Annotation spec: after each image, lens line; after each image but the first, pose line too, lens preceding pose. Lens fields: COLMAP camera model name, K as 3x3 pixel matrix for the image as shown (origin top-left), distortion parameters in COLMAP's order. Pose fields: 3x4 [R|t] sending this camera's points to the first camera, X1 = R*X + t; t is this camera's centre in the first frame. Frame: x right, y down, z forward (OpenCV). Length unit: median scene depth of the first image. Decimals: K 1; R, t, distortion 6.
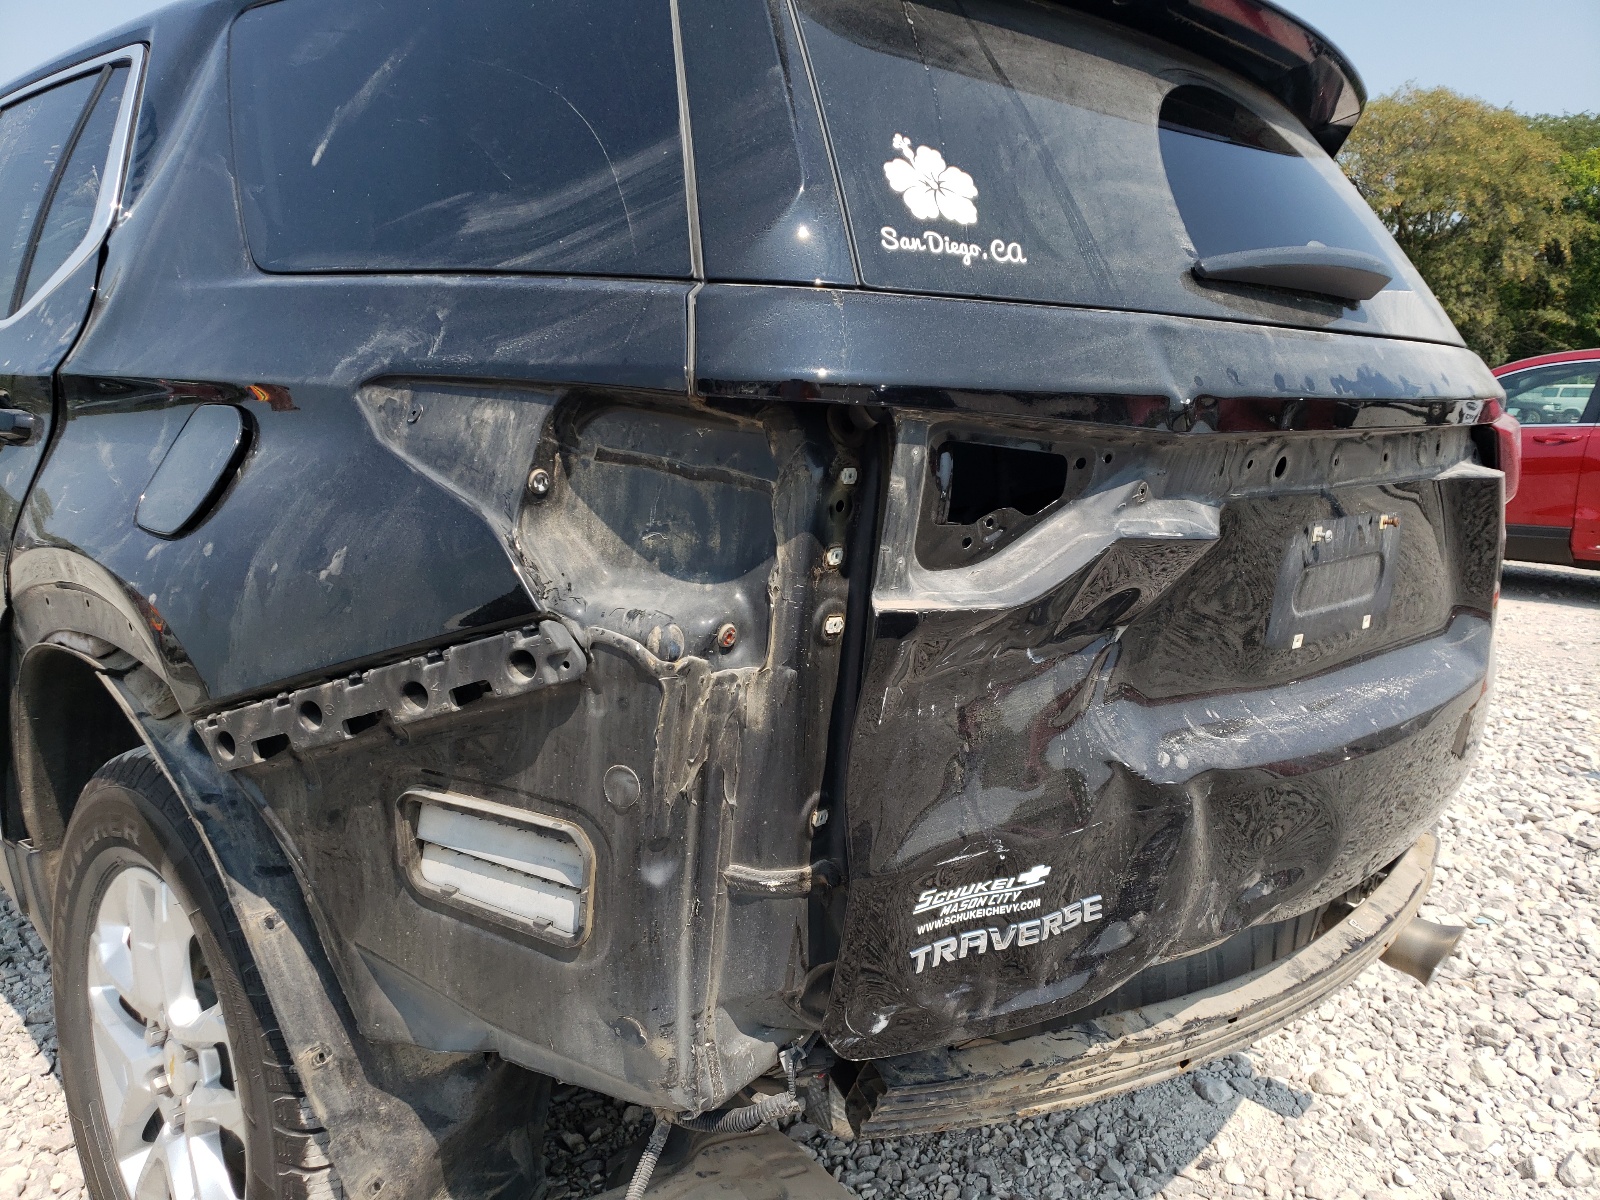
lens RADIAL K [[1206.1, 0, 800.0], [0, 1206.1, 600.0], [0, 0, 1]] dist [0.083997, -0.079932]
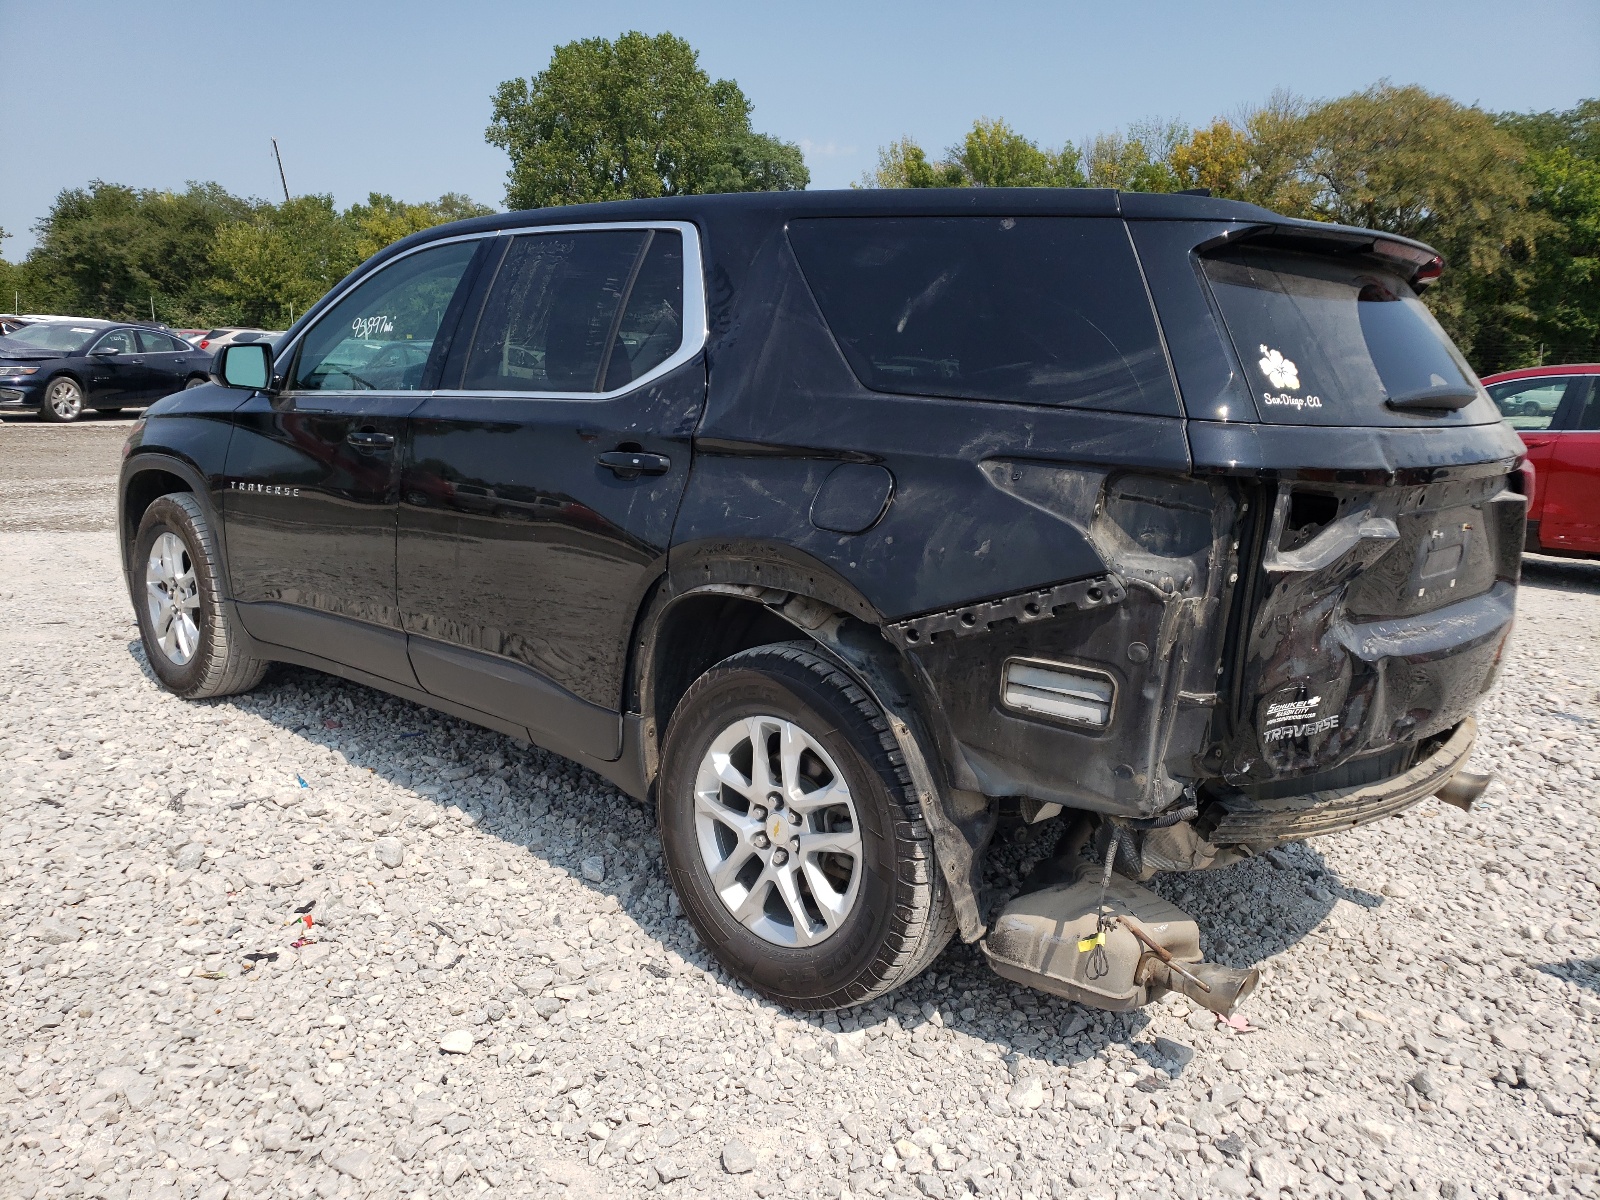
lens RADIAL K [[1202.7, 0, 800.0], [0, 1202.7, 600.0], [0, 0, 1]] dist [0.016426, -0.004067]
pose [[0.999835, 0.005833, 0.017188, -0.589533], [-0.006102, 0.999859, 0.015640, 0.023939], [-0.017094, -0.015742, 0.999730, -0.845555]]
